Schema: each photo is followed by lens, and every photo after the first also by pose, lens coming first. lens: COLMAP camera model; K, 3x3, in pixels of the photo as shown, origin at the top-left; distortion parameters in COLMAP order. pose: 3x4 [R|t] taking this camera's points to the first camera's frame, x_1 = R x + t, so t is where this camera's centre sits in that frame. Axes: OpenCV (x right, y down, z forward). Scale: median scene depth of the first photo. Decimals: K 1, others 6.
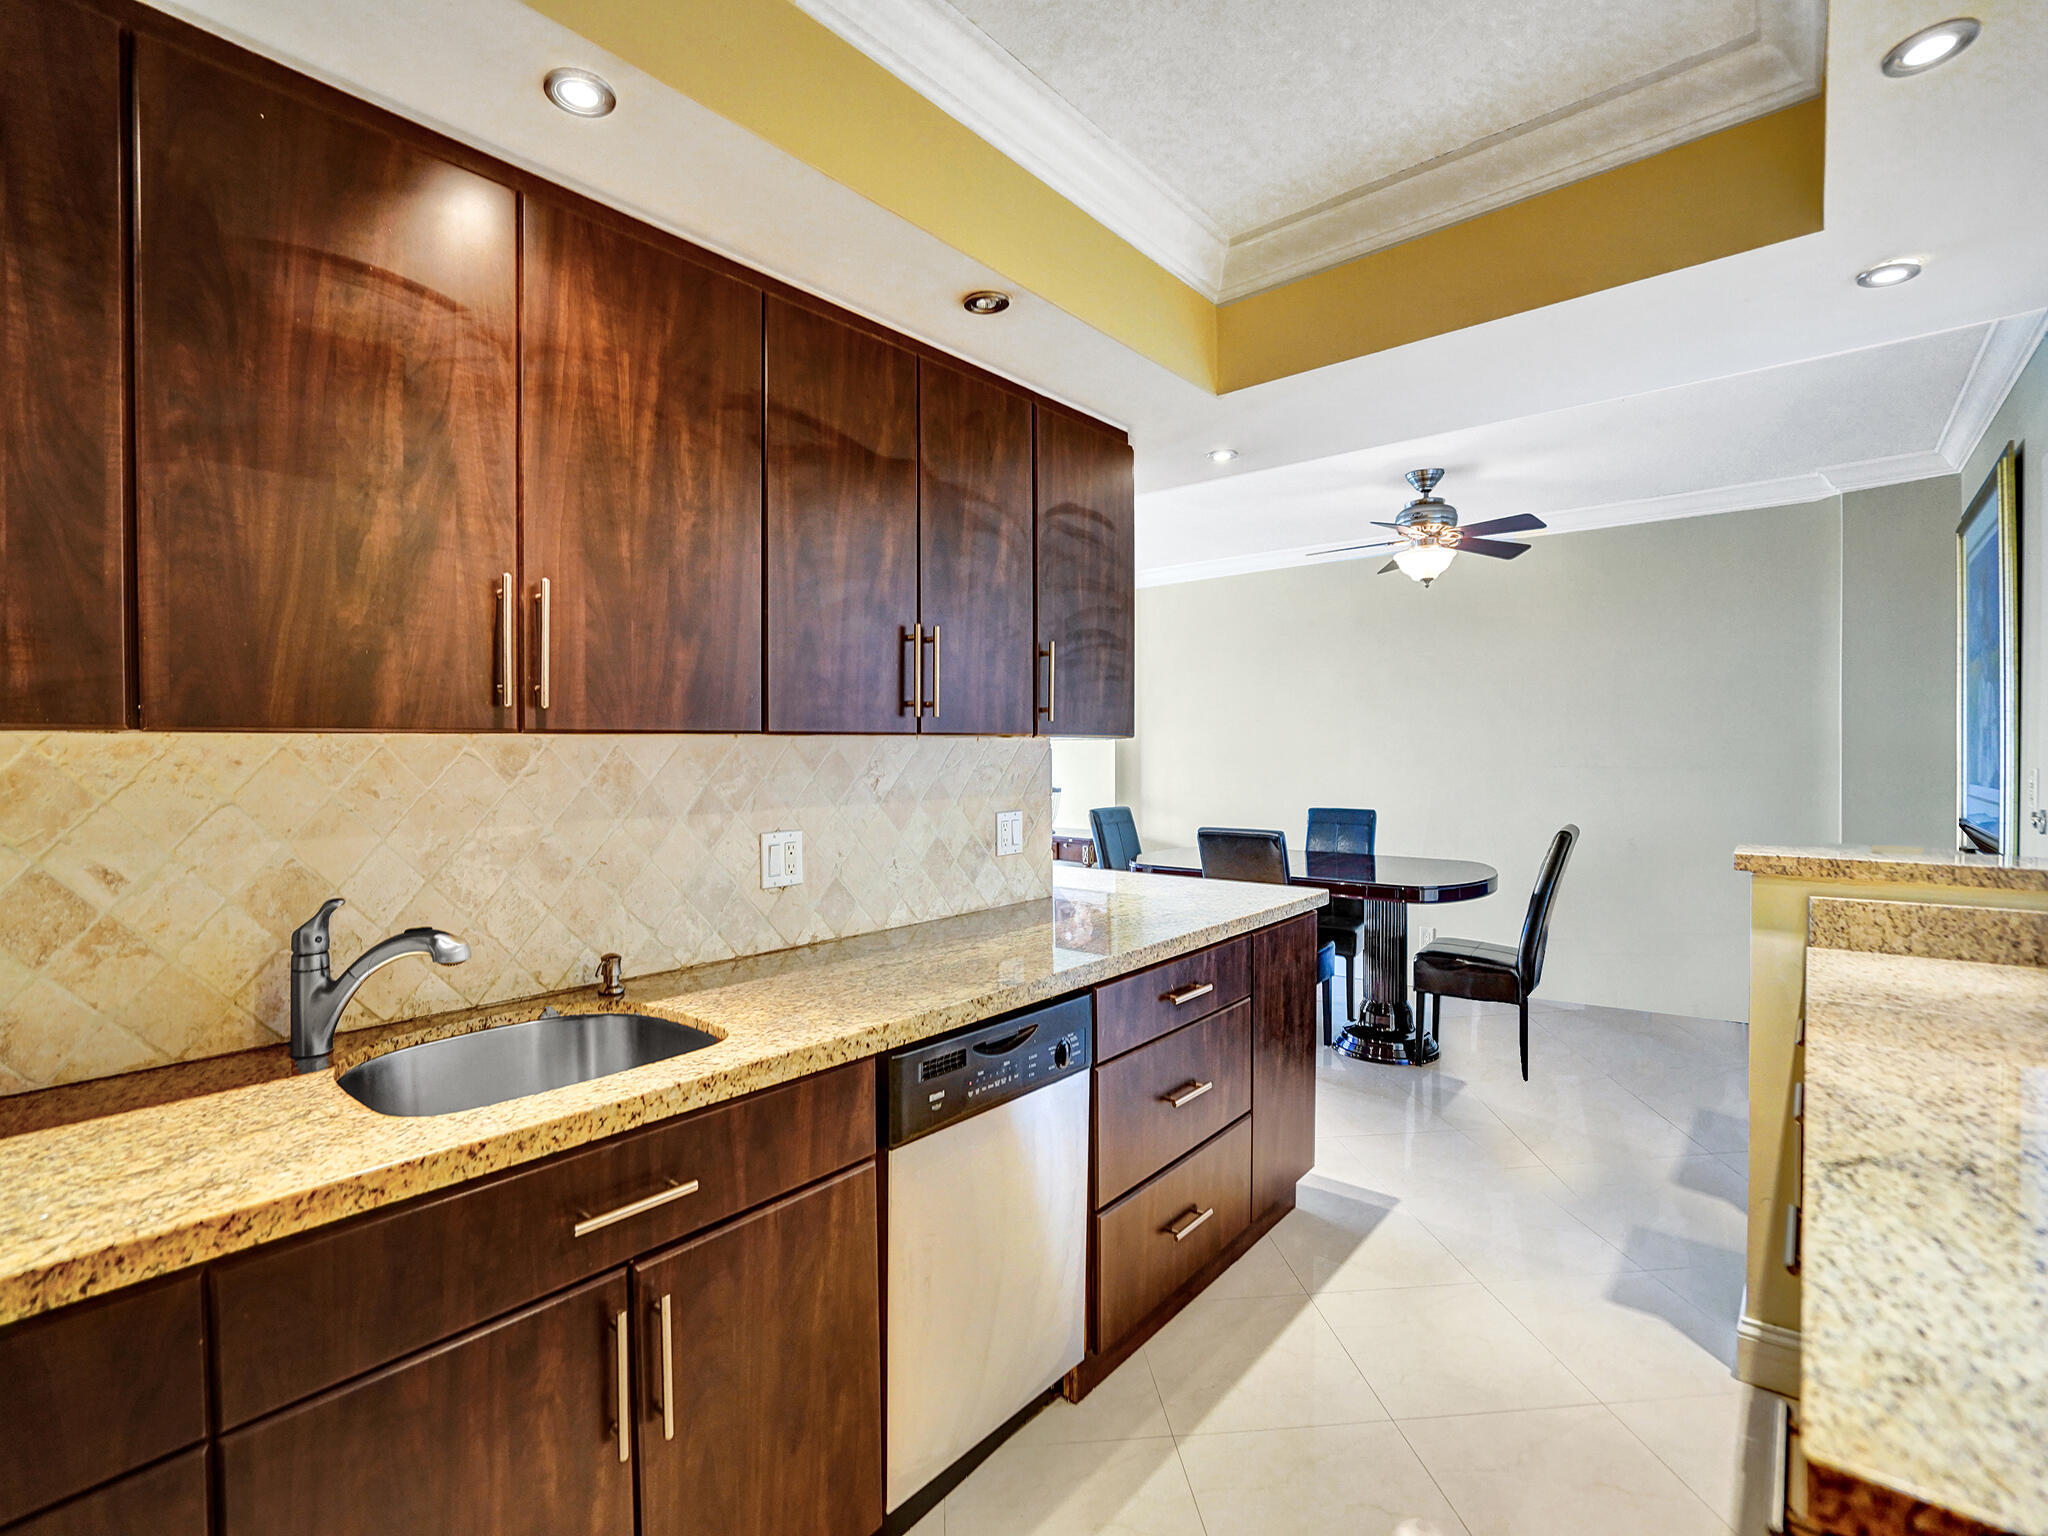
lens RADIAL K [[970.4, 0, 1003.6], [0, 970.4, 768.0], [0, 0, 1]] dist [-0.019917, 0.009425]
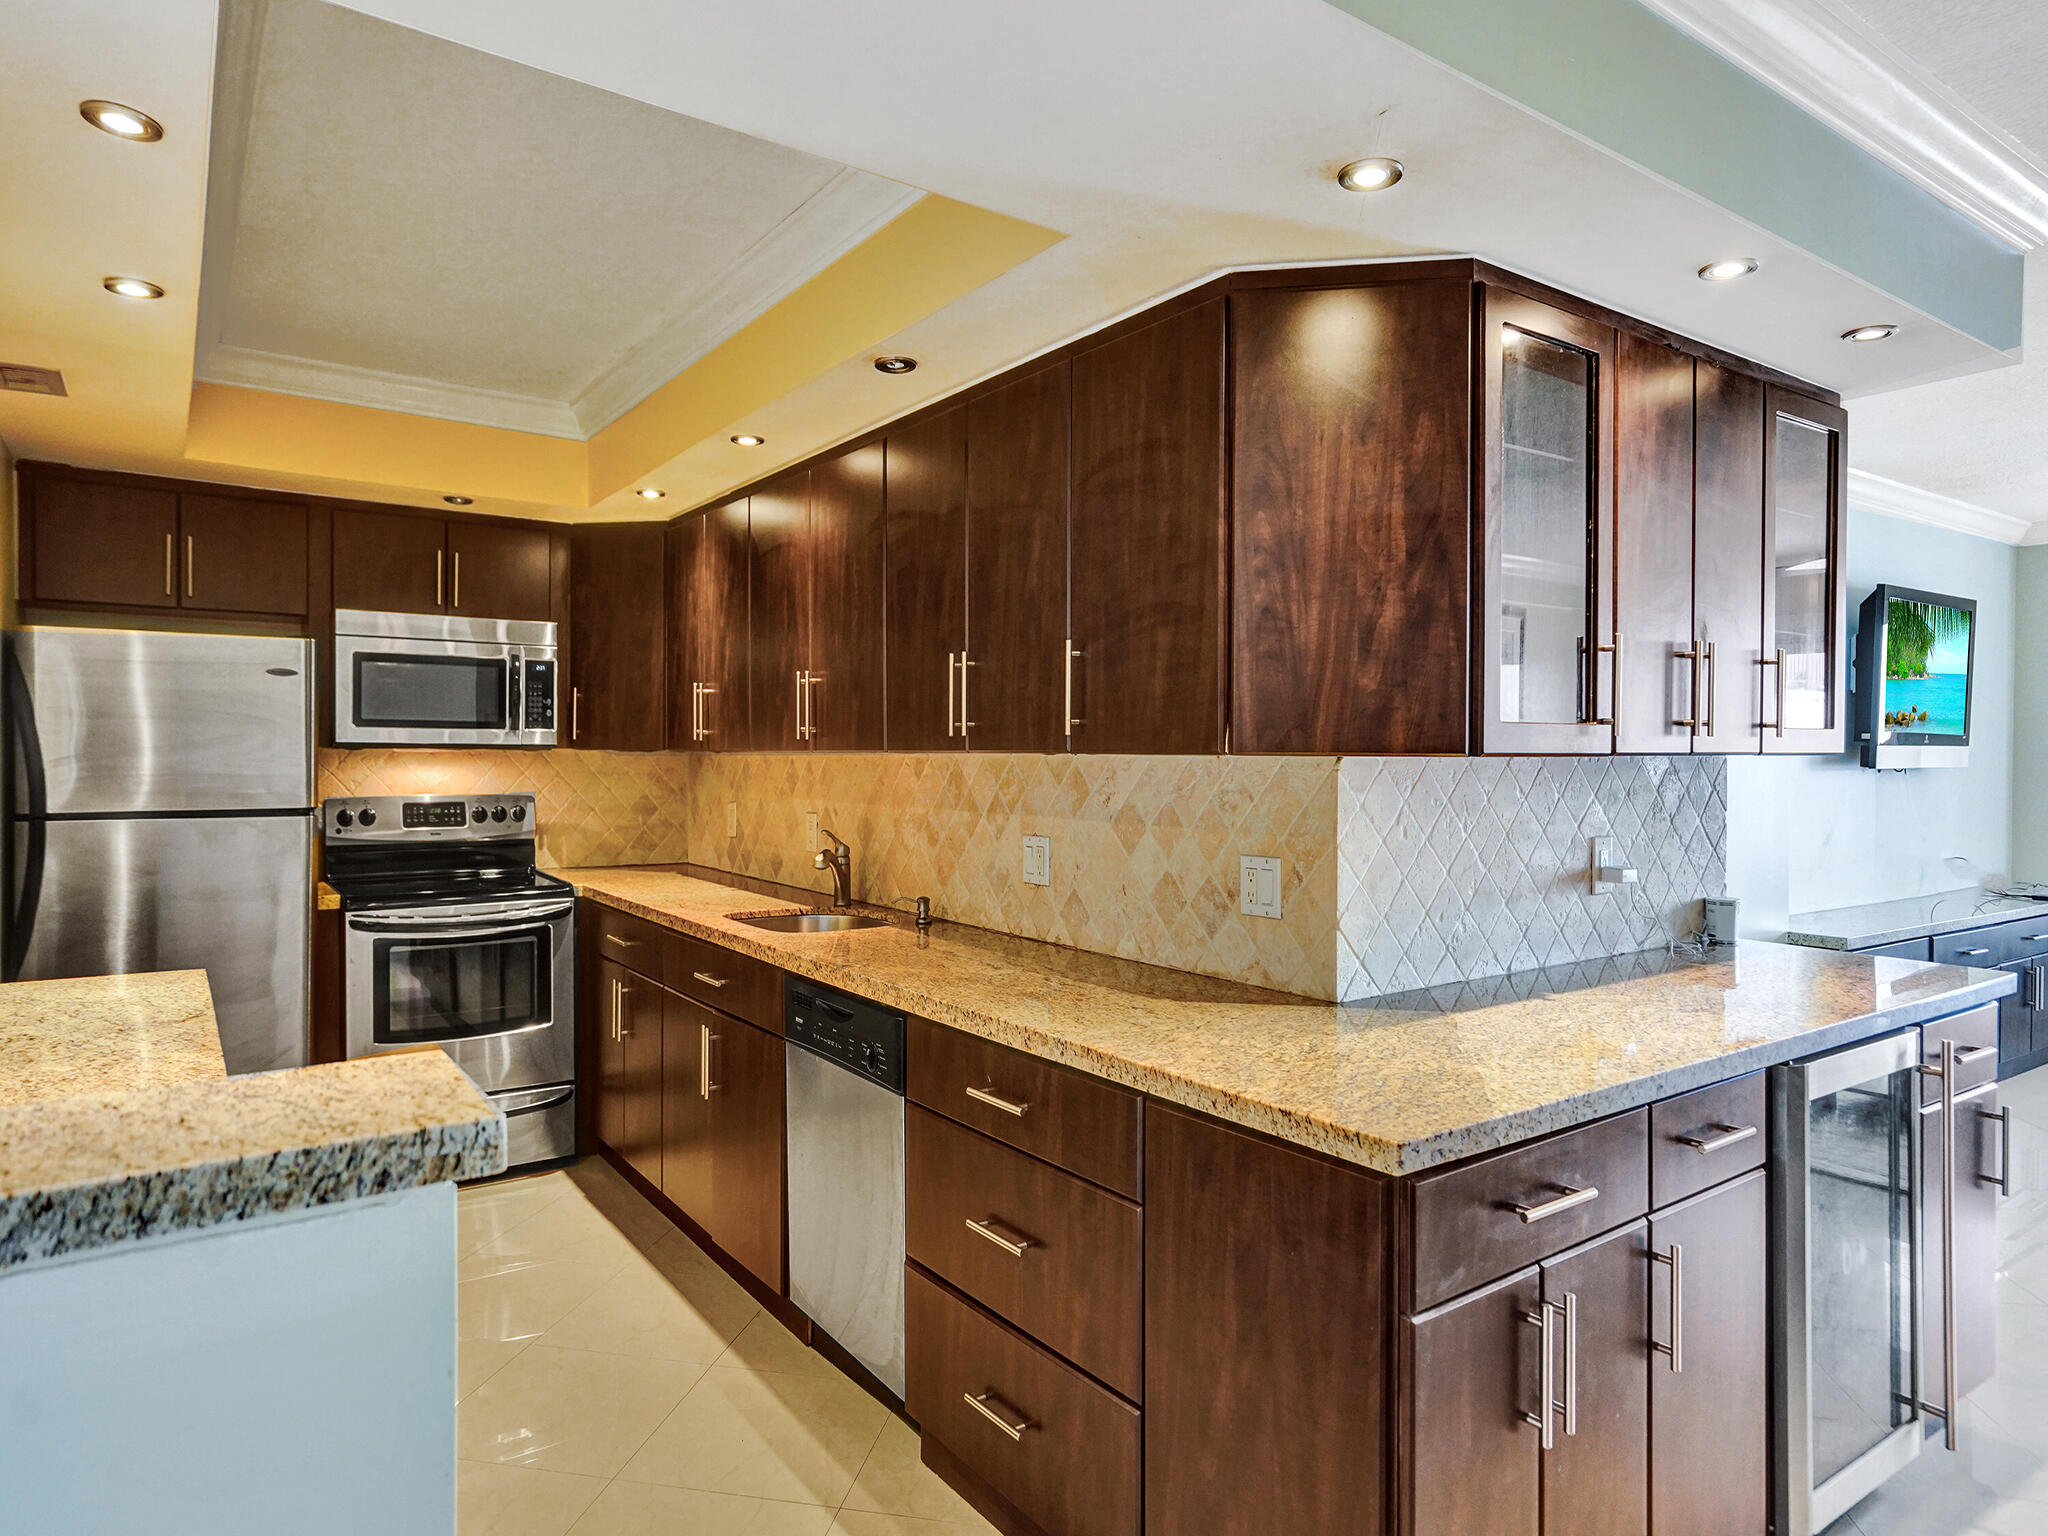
lens RADIAL K [[1260.8, 0, 1014.3], [0, 1260.8, 772.6], [0, 0, 1]] dist [0.007656, 0.003642]
pose [[-0.256991, 0.019758, -0.966212, 1.255330], [-0.022543, 0.999396, 0.026433, -0.049613], [0.966151, 0.028574, -0.256390, 1.402597]]
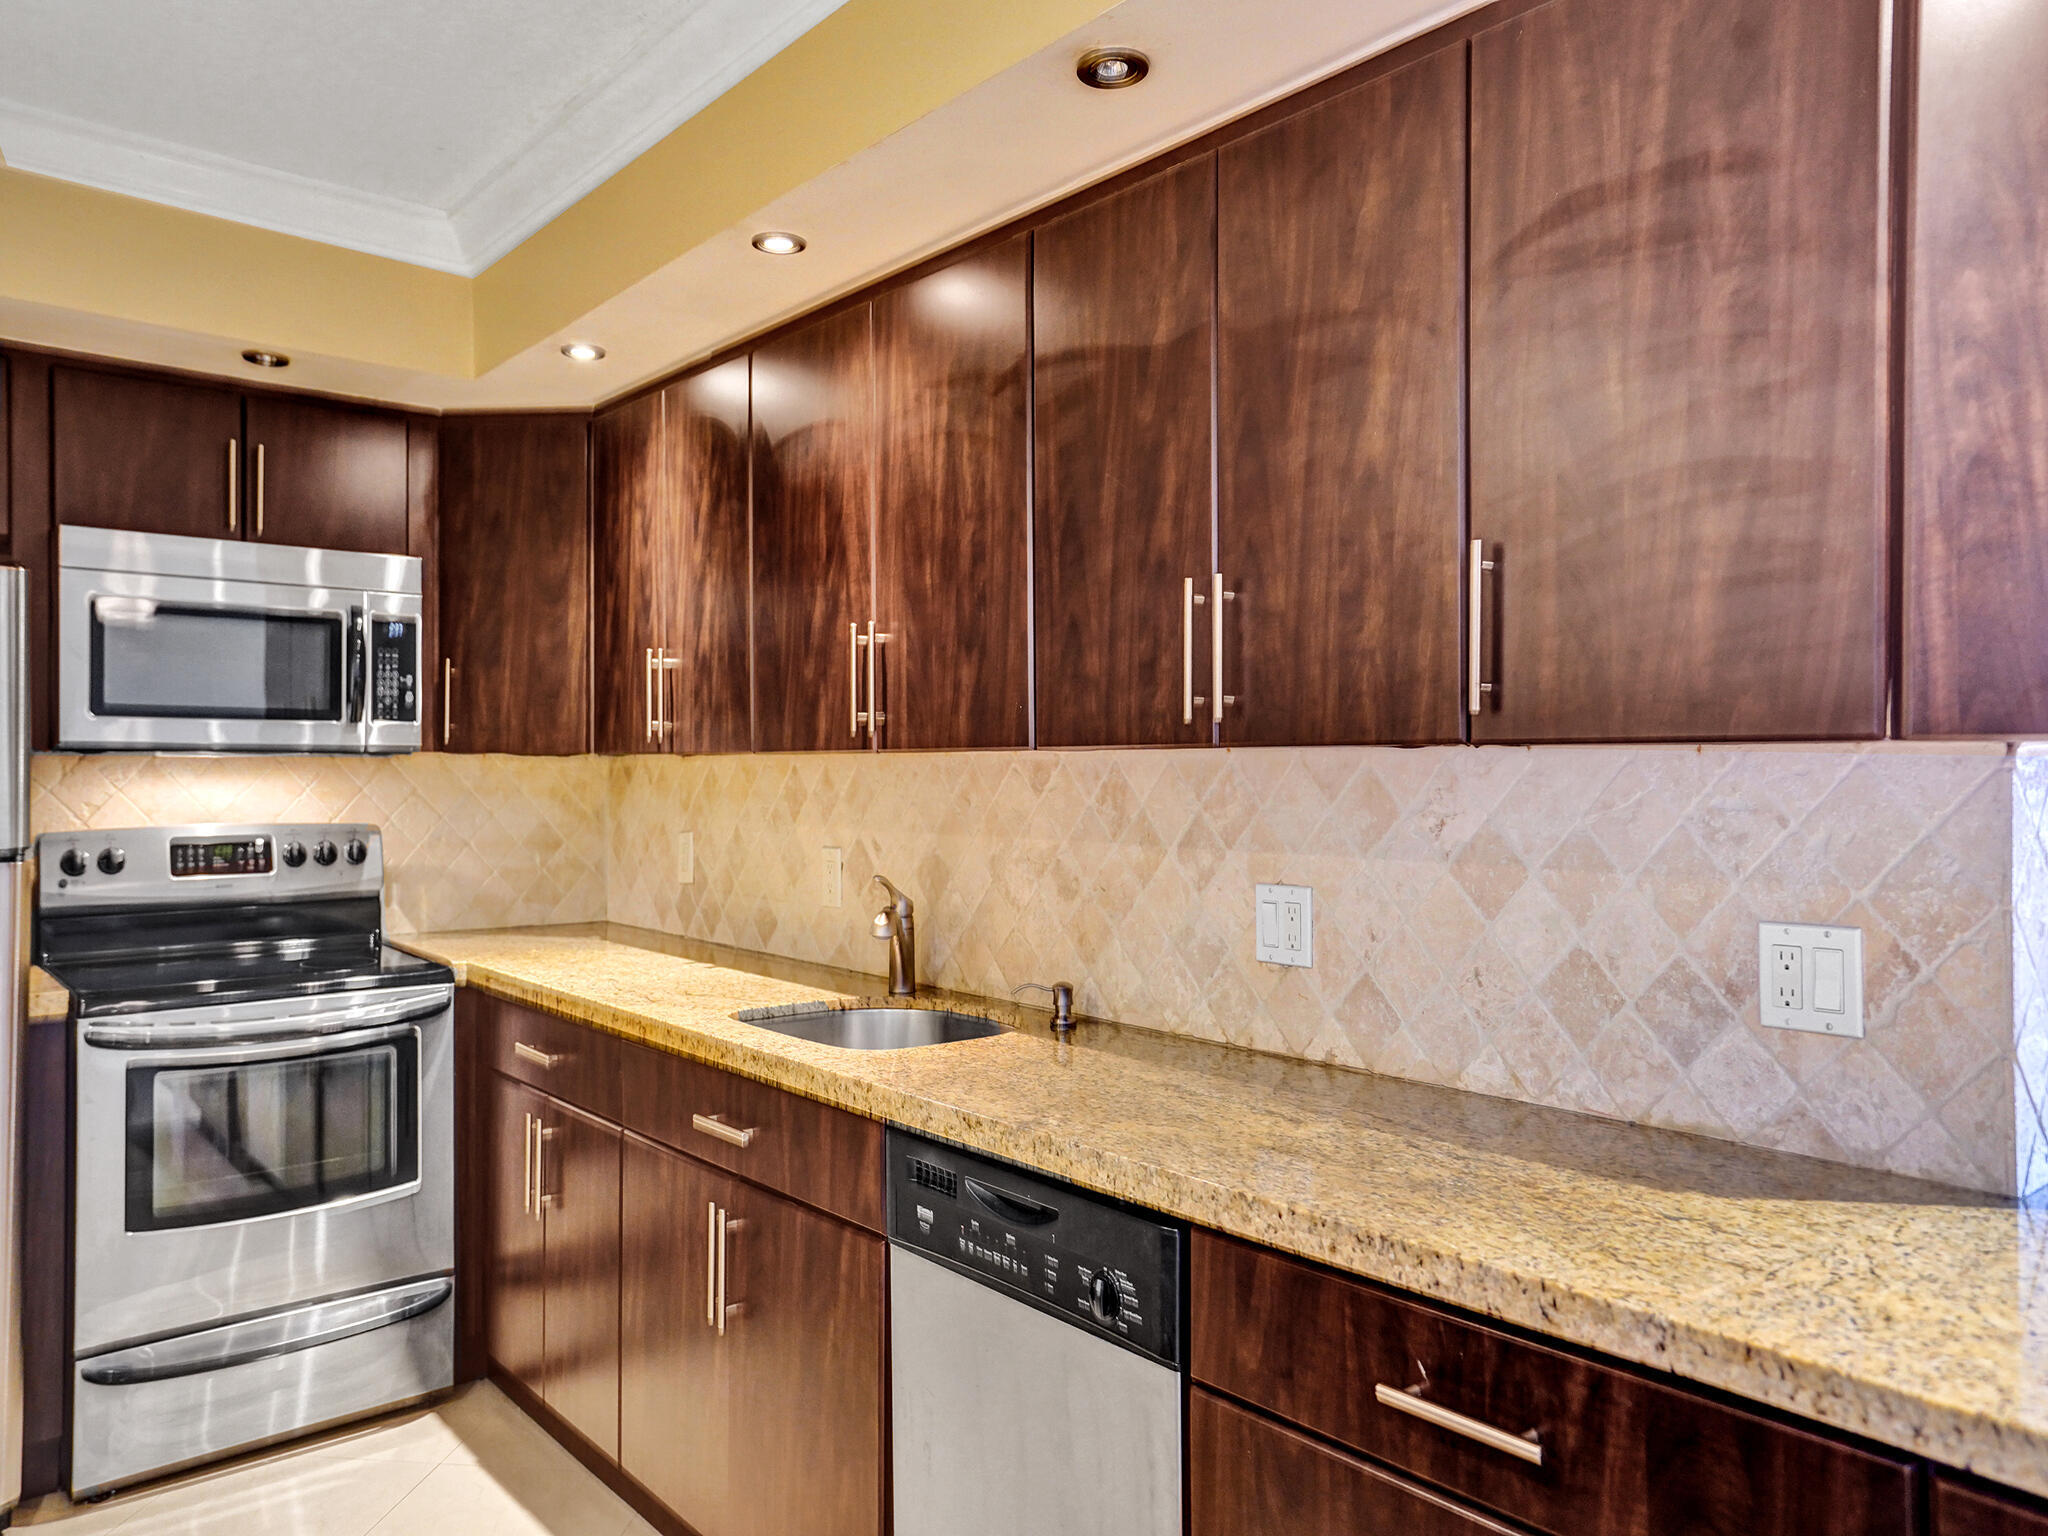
lens RADIAL K [[1504.6, 0, 1030.0], [0, 1504.6, 772.2], [0, 0, 1]] dist [0.036627, -0.004616]
pose [[-0.171815, 0.009974, -0.985079, 0.903960], [-0.017780, 0.999754, 0.013224, -0.028405], [0.984969, 0.019787, -0.171595, 1.041329]]
